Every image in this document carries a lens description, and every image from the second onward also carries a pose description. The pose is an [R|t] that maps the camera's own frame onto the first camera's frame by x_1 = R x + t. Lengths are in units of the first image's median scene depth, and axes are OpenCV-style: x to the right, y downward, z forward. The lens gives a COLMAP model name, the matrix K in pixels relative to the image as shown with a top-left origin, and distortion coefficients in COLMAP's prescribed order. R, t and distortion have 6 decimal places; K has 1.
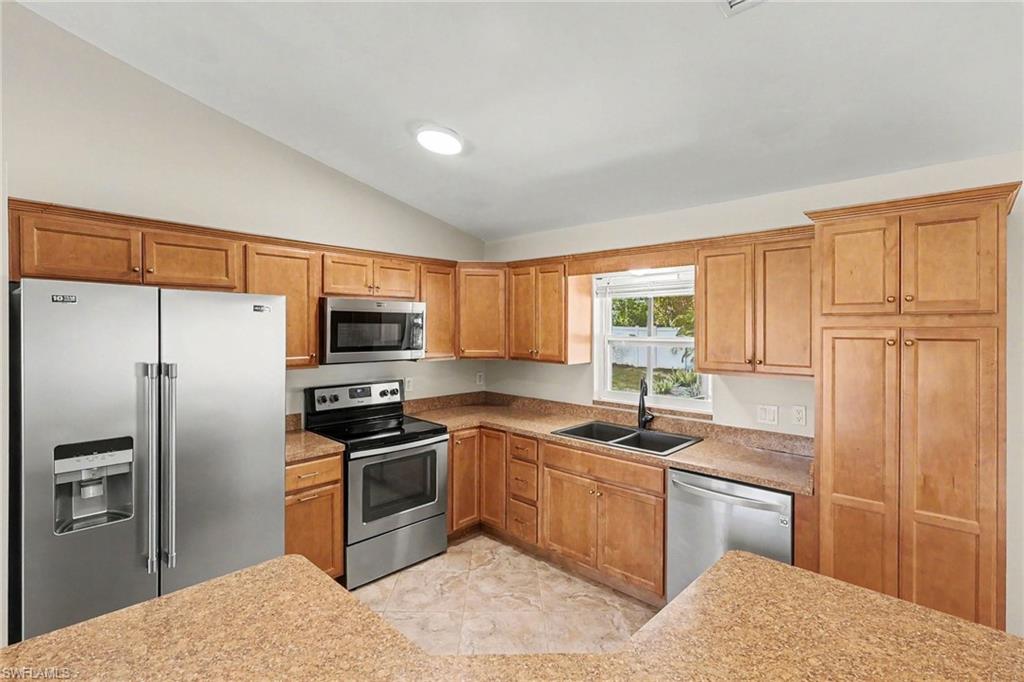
lens RADIAL K [[482.1, 0, 512.8], [0, 482.1, 334.2], [0, 0, 1]] dist [-0.002449, -0.000356]
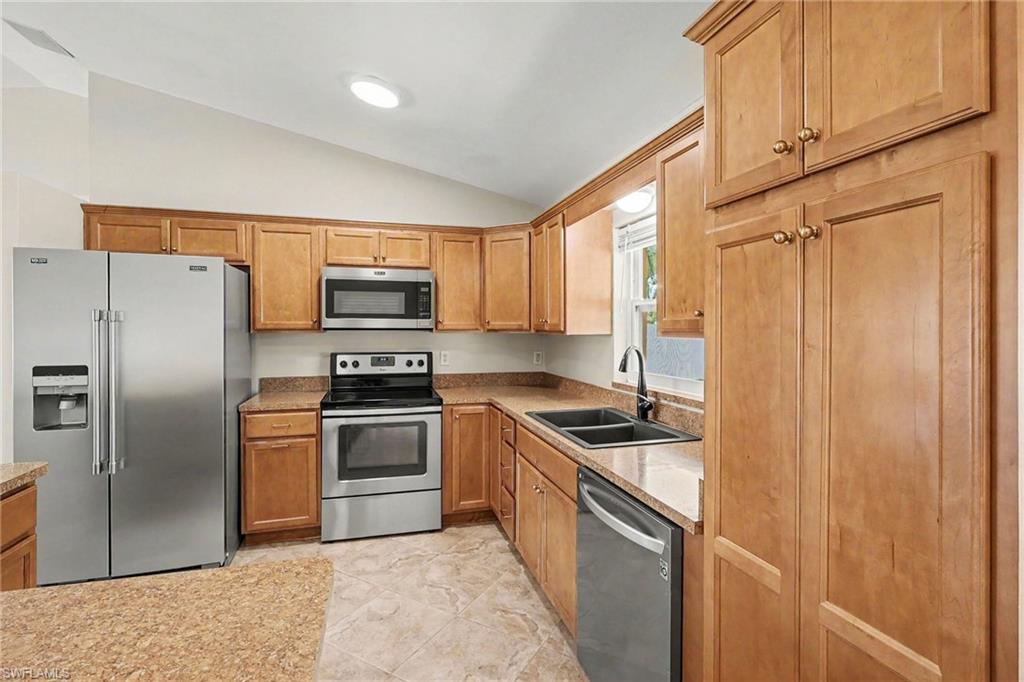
lens RADIAL K [[474.2, 0, 507.2], [0, 474.2, 331.7], [0, 0, 1]] dist [-0.002309, -0.000280]
pose [[0.858074, -0.000081, -0.513527, 0.467313], [-0.005280, 0.999946, -0.008979, 0.069271], [0.513499, 0.010416, 0.858027, 0.269611]]
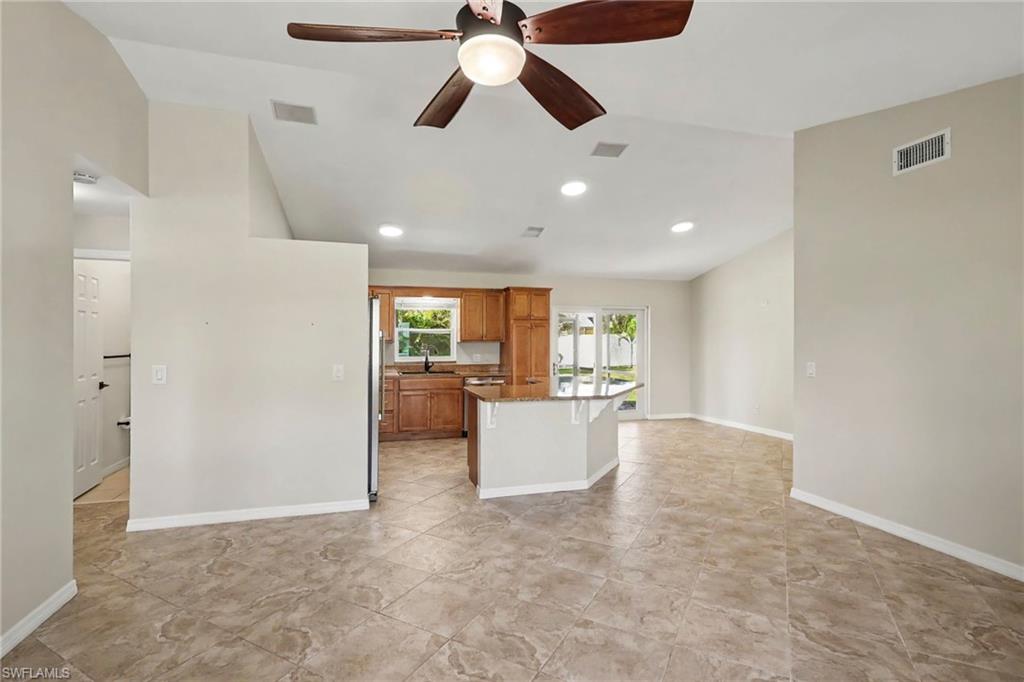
lens RADIAL K [[472.9, 0, 517.0], [0, 472.9, 345.0], [0, 0, 1]] dist [-0.001971, -0.000396]
pose [[0.505290, -0.013362, 0.862846, -1.342324], [0.014462, 0.999871, 0.007015, 0.071356], [-0.862828, 0.008934, 0.505418, -0.408277]]
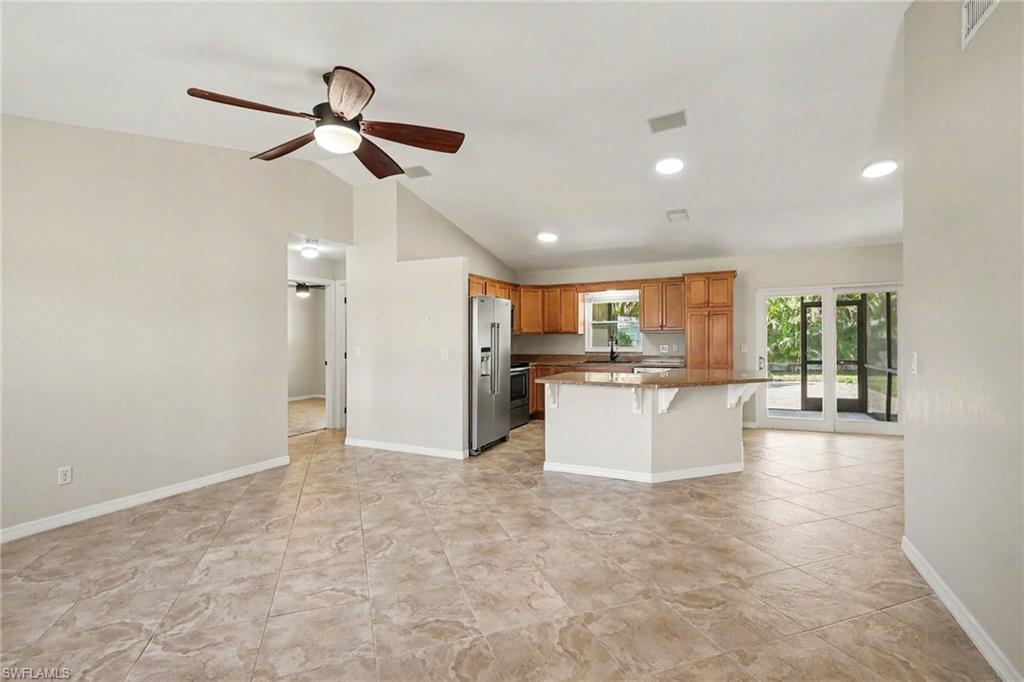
lens RADIAL K [[472.9, 0, 517.0], [0, 472.9, 345.0], [0, 0, 1]] dist [-0.001971, -0.000396]
pose [[0.952180, -0.019349, 0.304925, -0.839970], [0.018669, 0.999812, 0.005146, 0.102653], [-0.304968, 0.000793, 0.952362, -0.987009]]
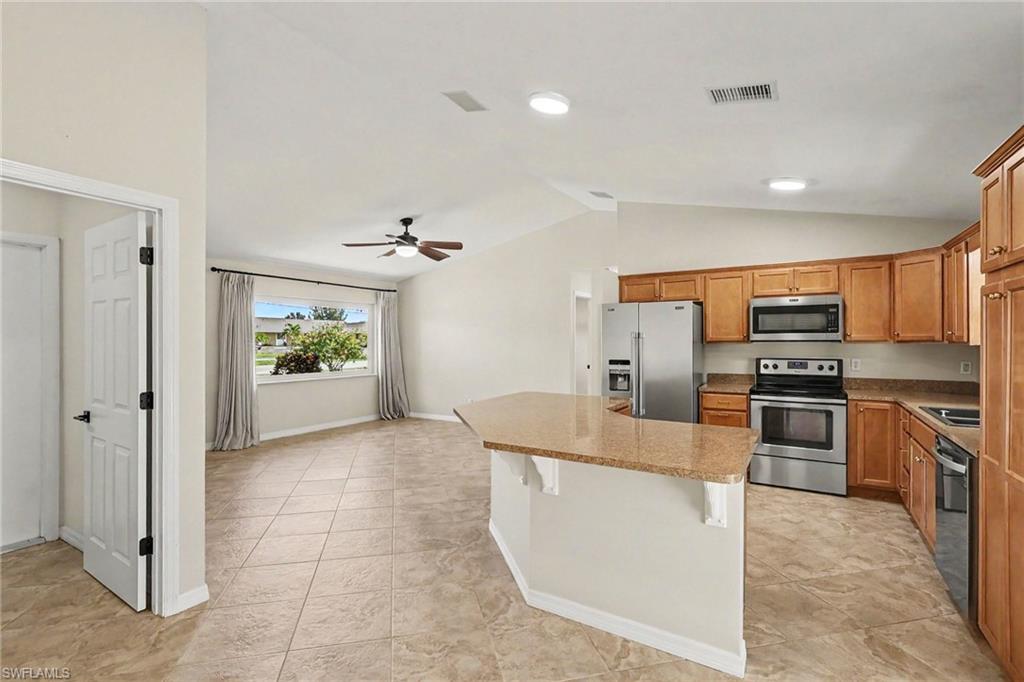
lens RADIAL K [[472.9, 0, 517.0], [0, 472.9, 345.0], [0, 0, 1]] dist [-0.001971, -0.000396]
pose [[0.211877, 0.002258, -0.977294, 0.886507], [-0.008007, 0.999968, 0.000574, 0.073526], [0.977264, 0.007704, 0.211888, -0.080413]]
